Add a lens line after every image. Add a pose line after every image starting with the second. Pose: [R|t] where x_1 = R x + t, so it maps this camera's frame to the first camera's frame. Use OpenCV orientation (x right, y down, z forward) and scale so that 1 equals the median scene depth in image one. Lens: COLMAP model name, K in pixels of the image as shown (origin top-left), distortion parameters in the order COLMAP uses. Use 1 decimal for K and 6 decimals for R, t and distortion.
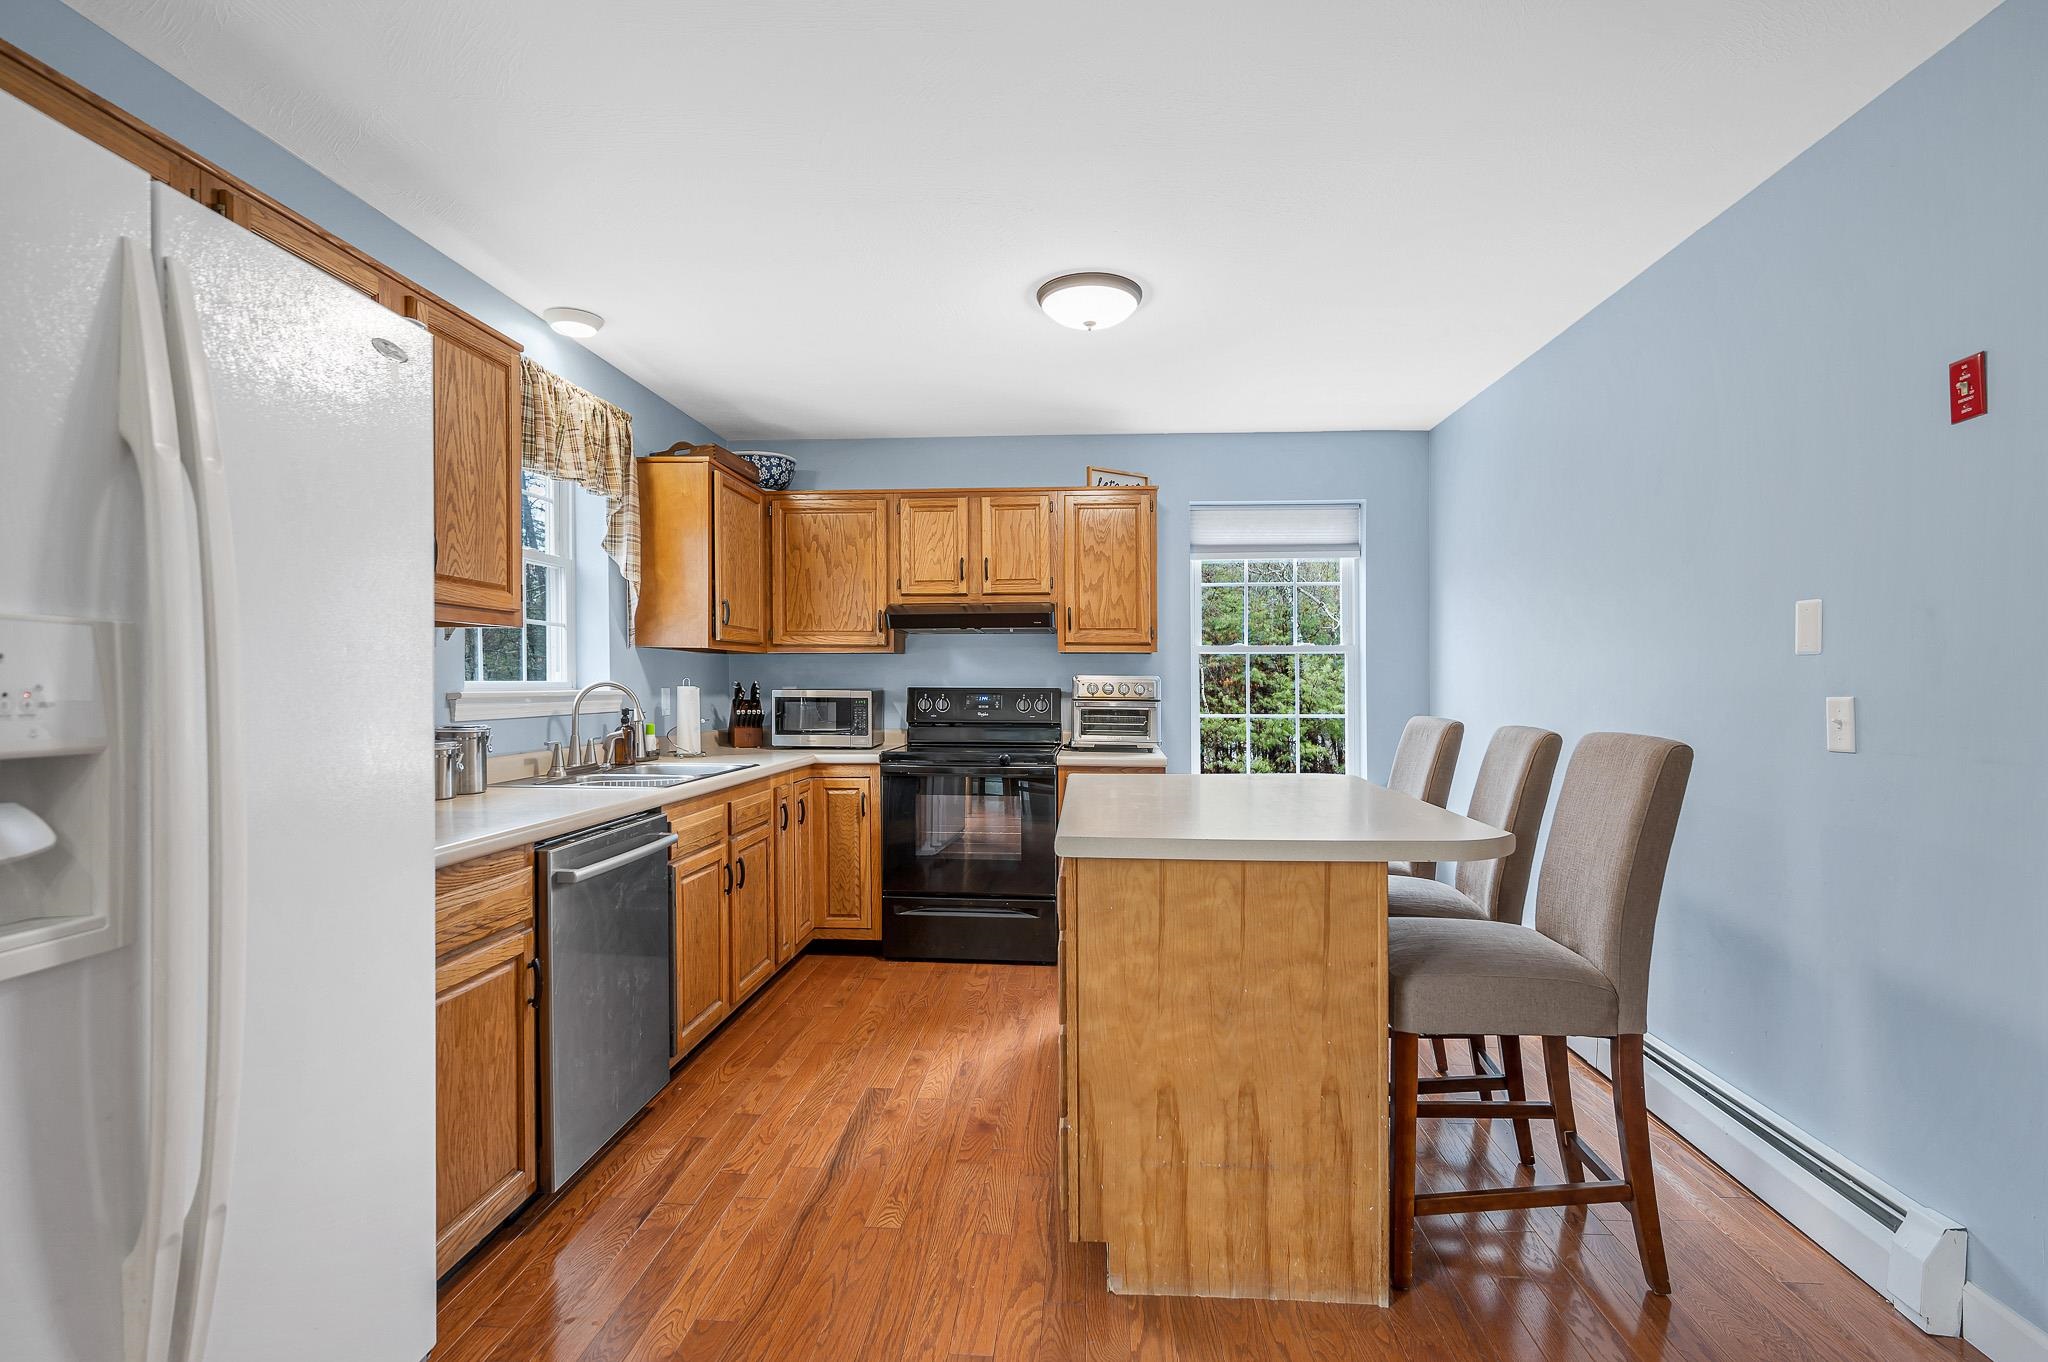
lens RADIAL K [[933.7, 0, 1025.7], [0, 933.7, 693.5], [0, 0, 1]] dist [-0.000328, -0.000184]
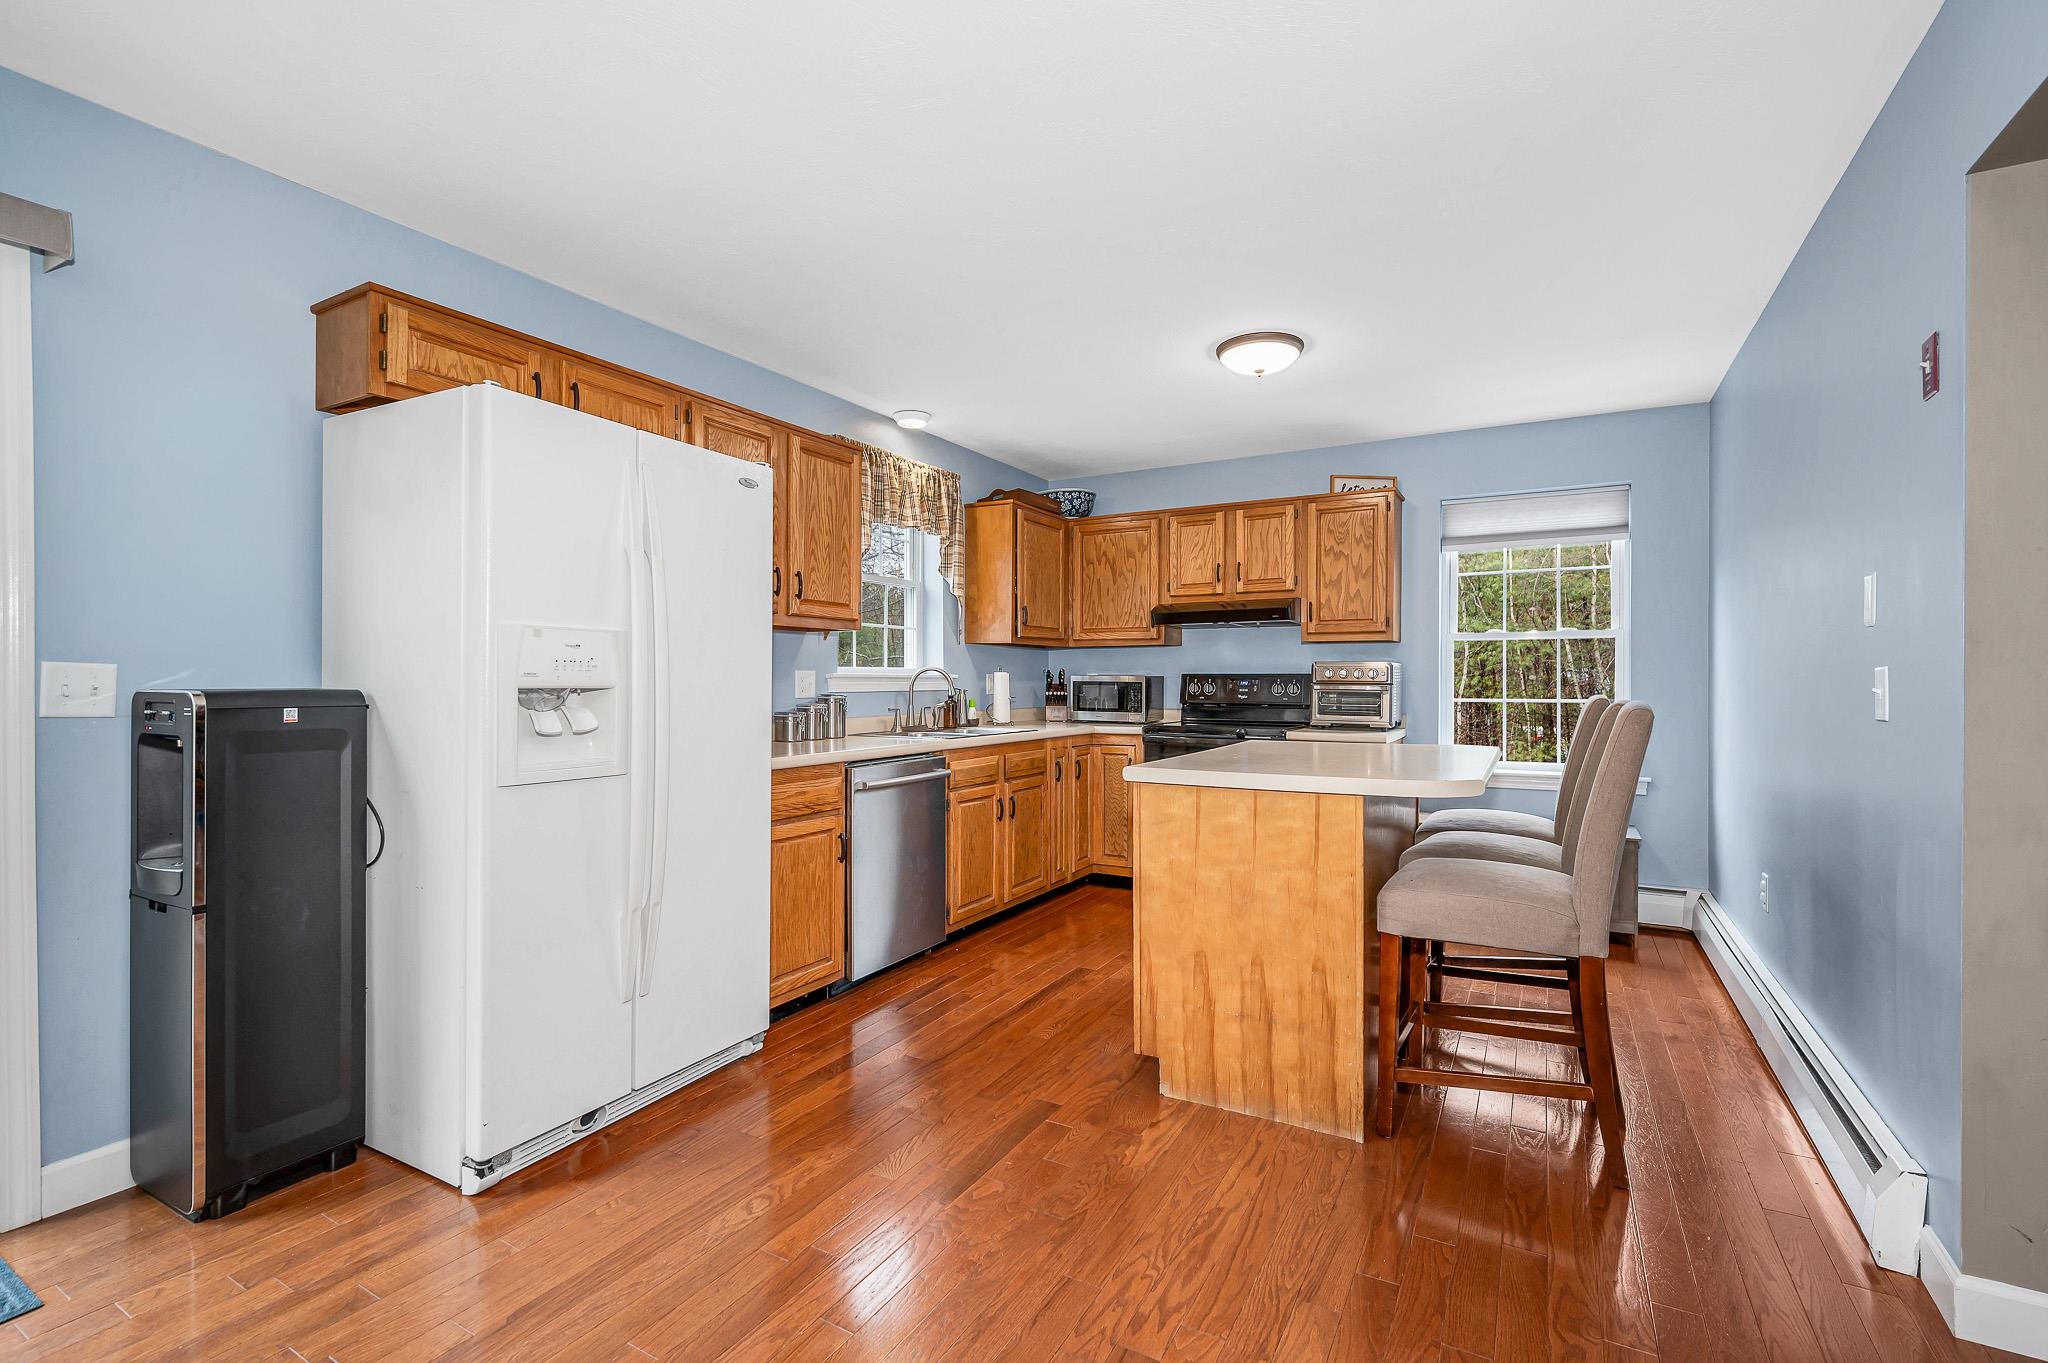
lens RADIAL K [[908.2, 0, 1032.5], [0, 908.2, 676.8], [0, 0, 1]] dist [-0.002240, -0.000421]
pose [[0.902701, -0.002065, -0.430263, 0.263185], [-0.004214, 0.999898, -0.013639, 0.018315], [0.430247, 0.014125, 0.902601, -0.167568]]
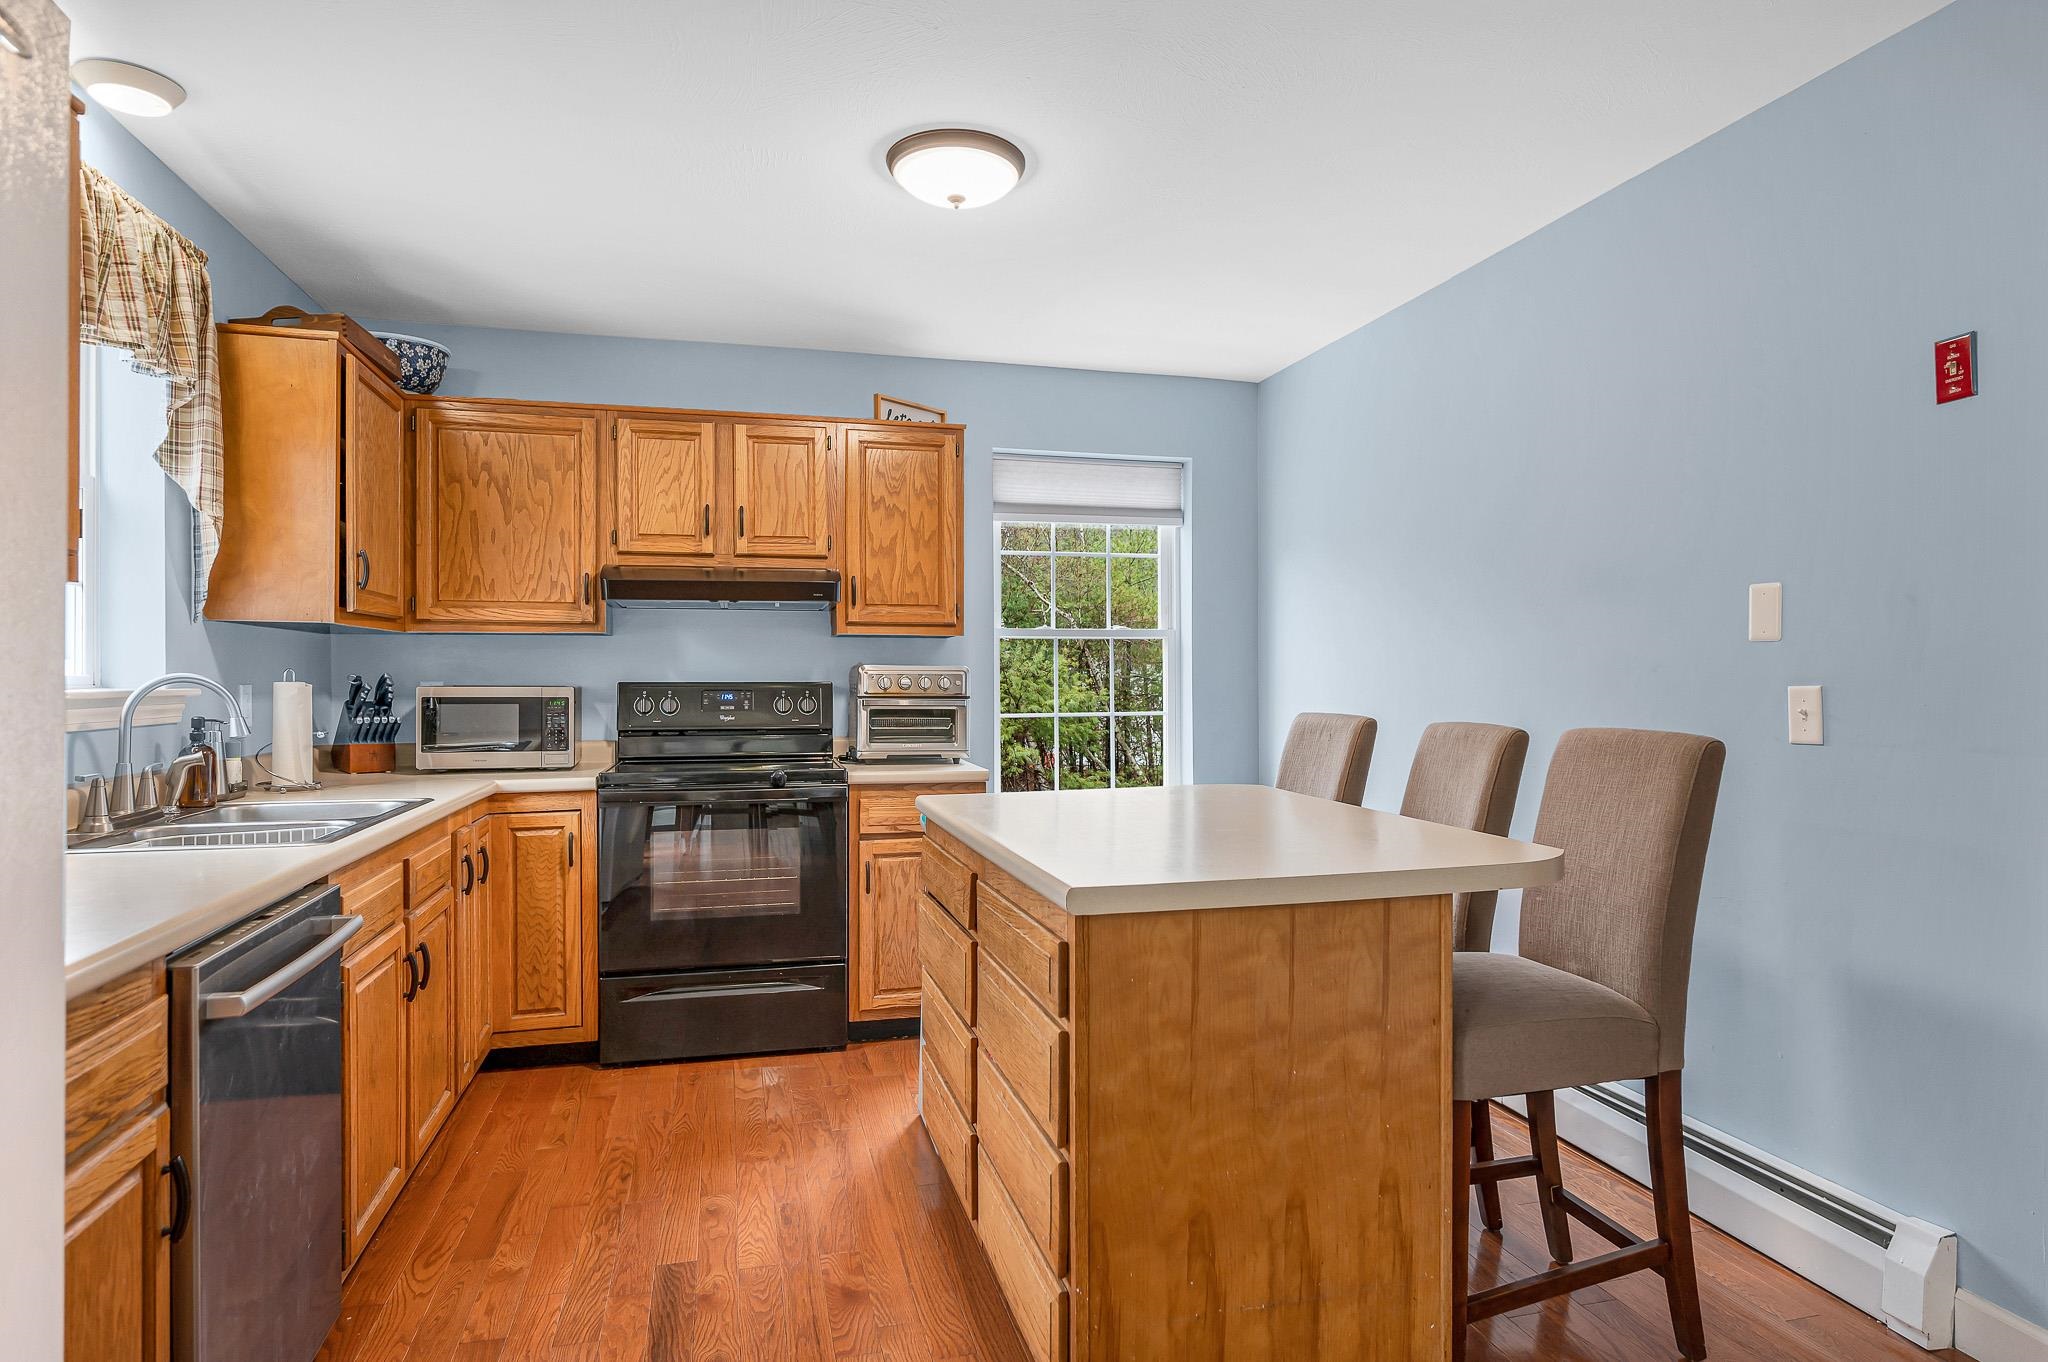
lens RADIAL K [[1129.3, 0, 1004.9], [0, 1129.3, 675.1], [0, 0, 1]] dist [-0.000261, 0.000024]
pose [[0.947062, -0.003334, 0.321032, -0.162113], [0.007168, 0.999916, -0.010761, -0.000567], [-0.320969, 0.012492, 0.947007, 0.107425]]
